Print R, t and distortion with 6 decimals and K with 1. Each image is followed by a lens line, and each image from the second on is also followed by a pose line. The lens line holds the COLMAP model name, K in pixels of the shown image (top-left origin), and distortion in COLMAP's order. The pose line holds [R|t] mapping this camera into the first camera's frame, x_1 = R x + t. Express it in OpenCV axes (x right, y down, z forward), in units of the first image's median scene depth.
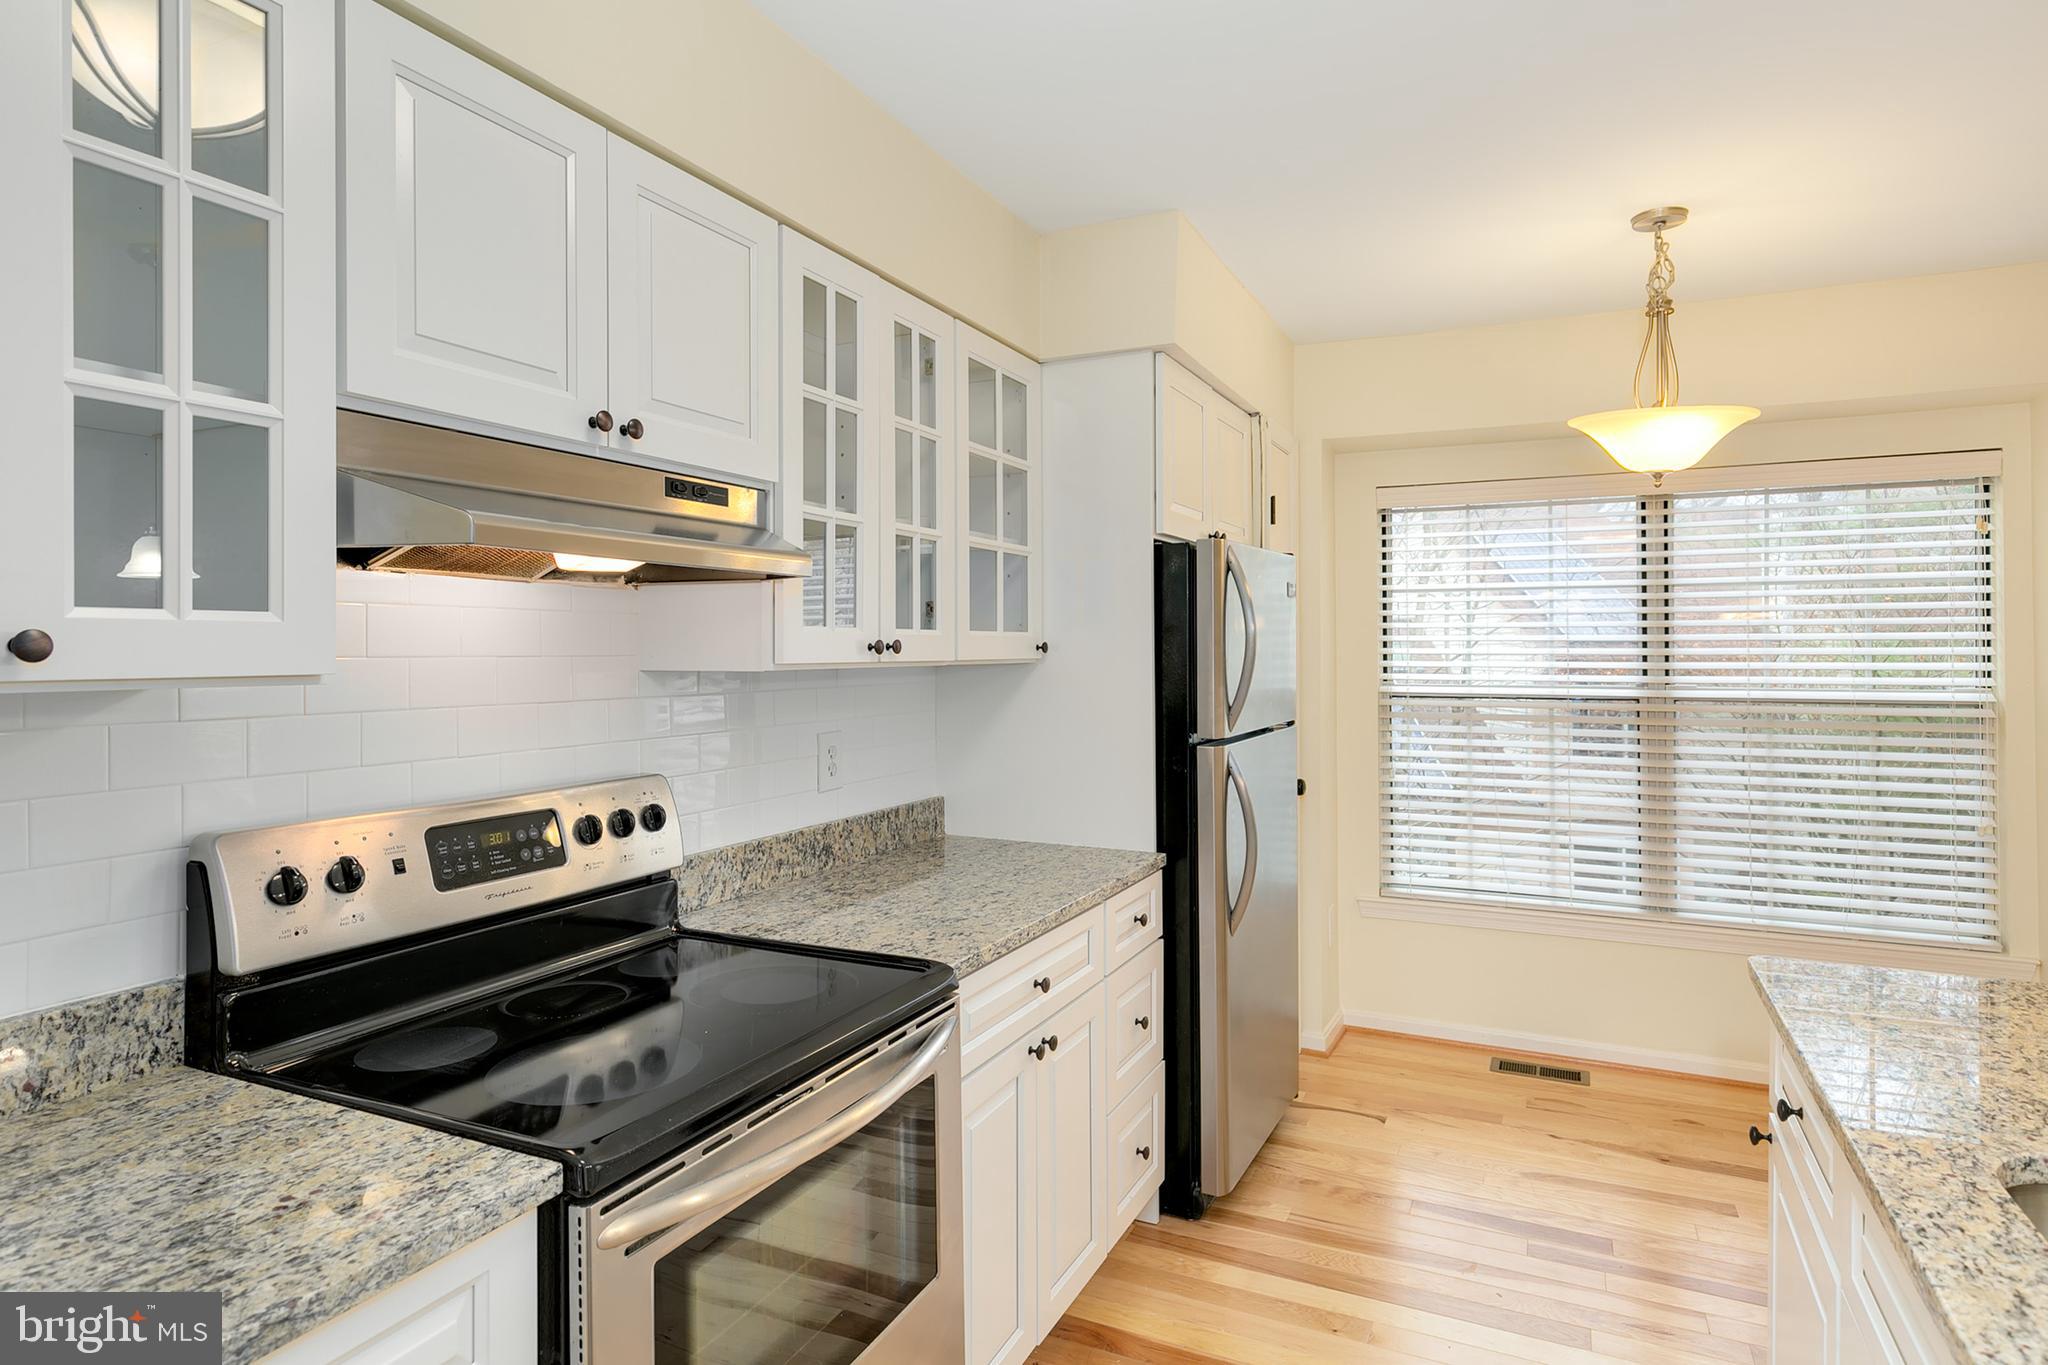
lens RADIAL K [[1108.6, 0, 996.0], [0, 1108.6, 645.4], [0, 0, 1]] dist [0.000579, -0.003179]
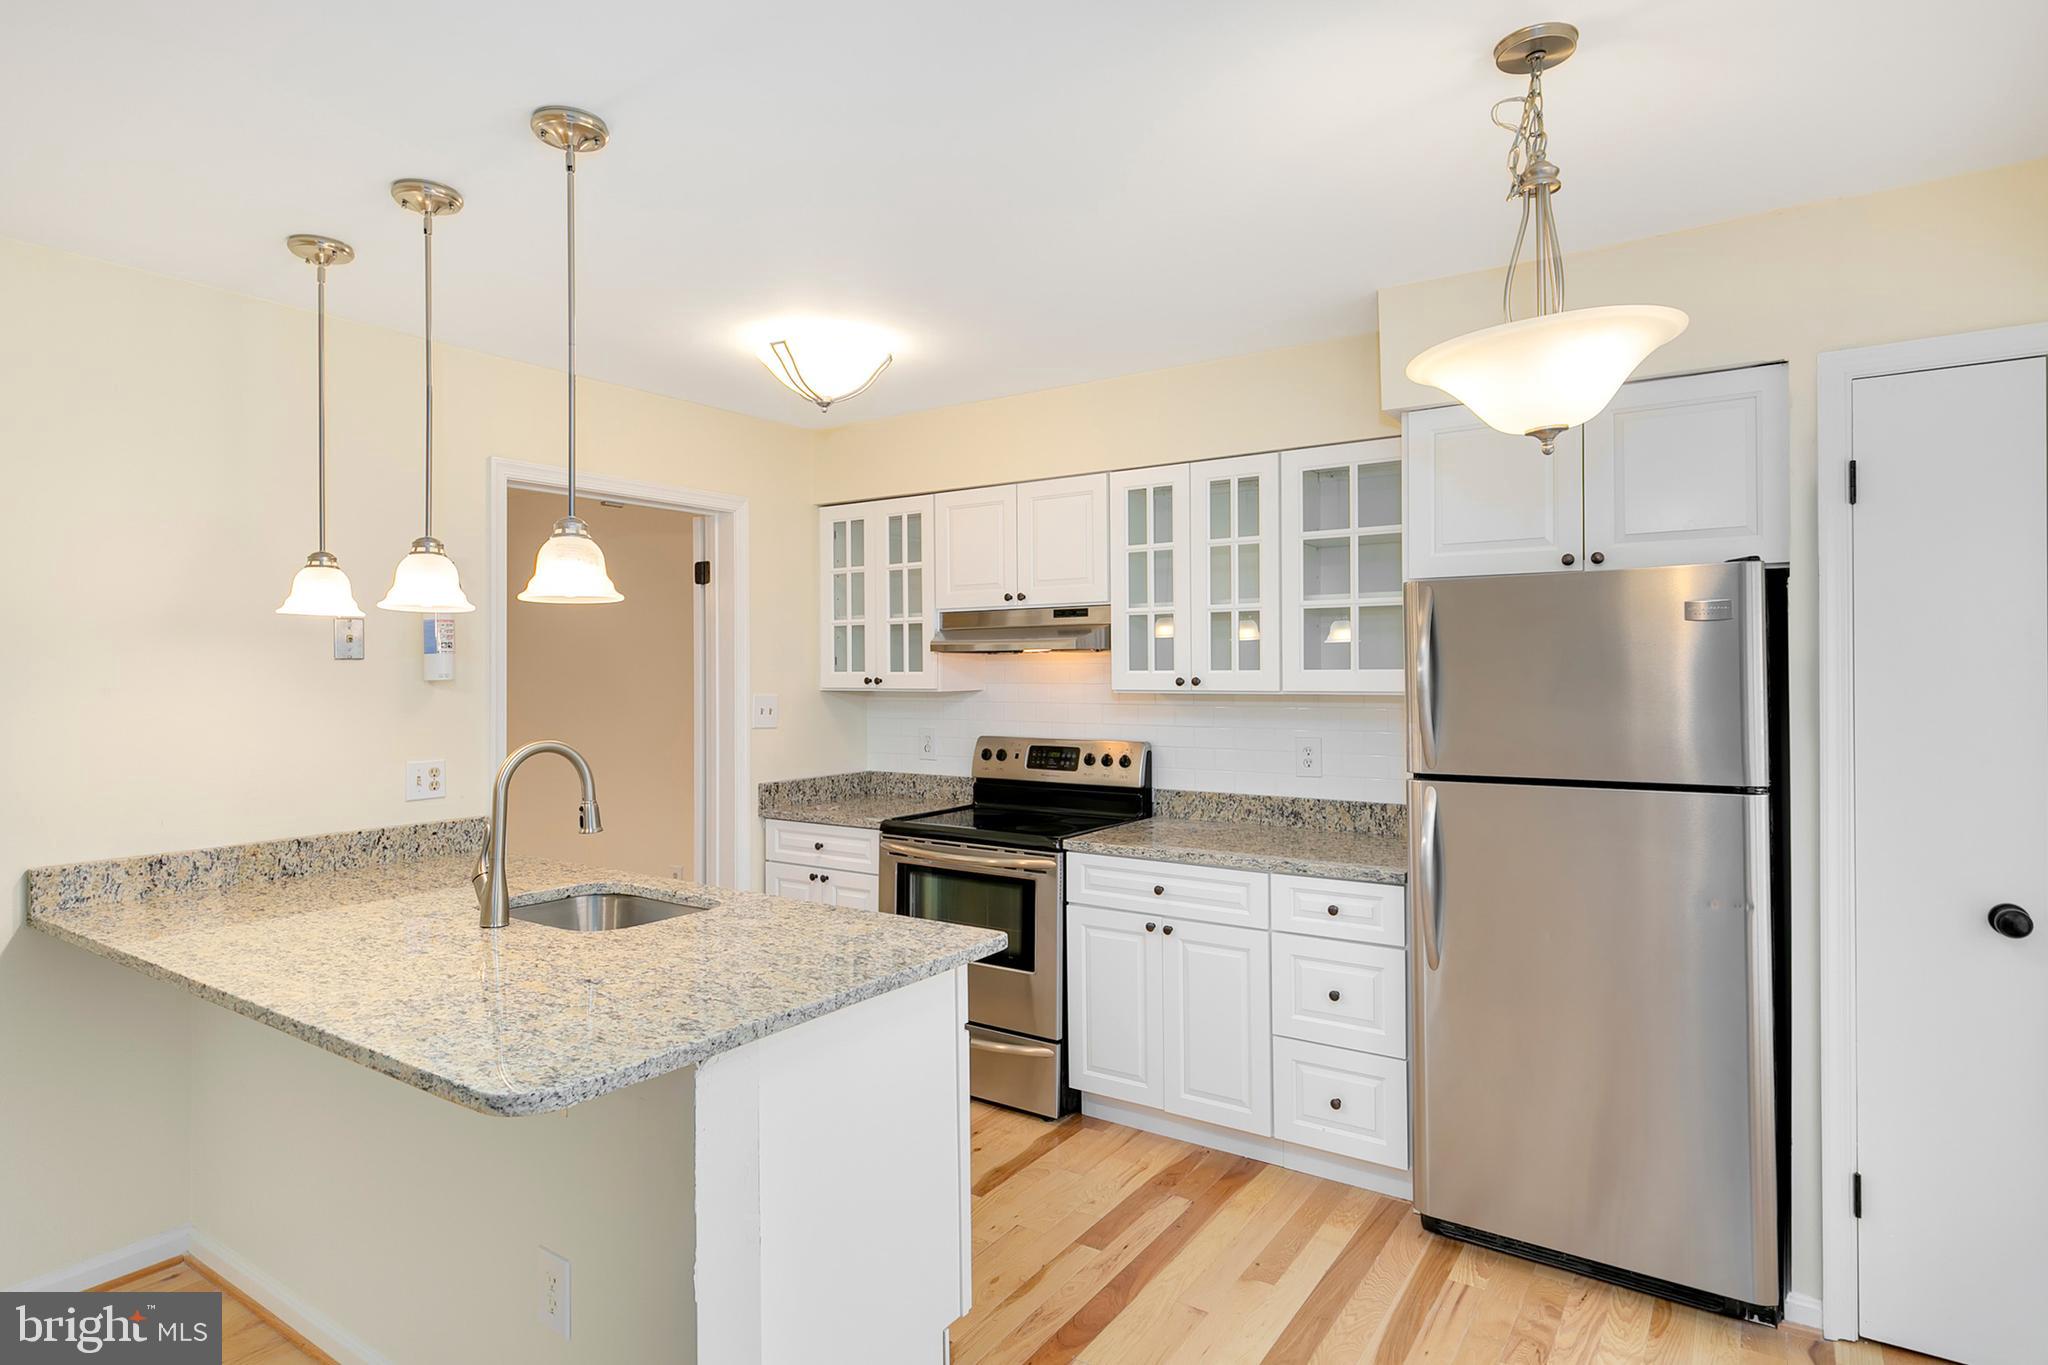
lens RADIAL K [[1108.6, 0, 1020.0], [0, 1108.6, 668.3], [0, 0, 1]] dist [0.000579, -0.003179]
pose [[-0.125667, 0.014929, -0.991960, 1.326648], [0.015346, 0.999796, 0.013102, -0.037877], [0.991954, -0.013576, -0.125871, 0.787908]]
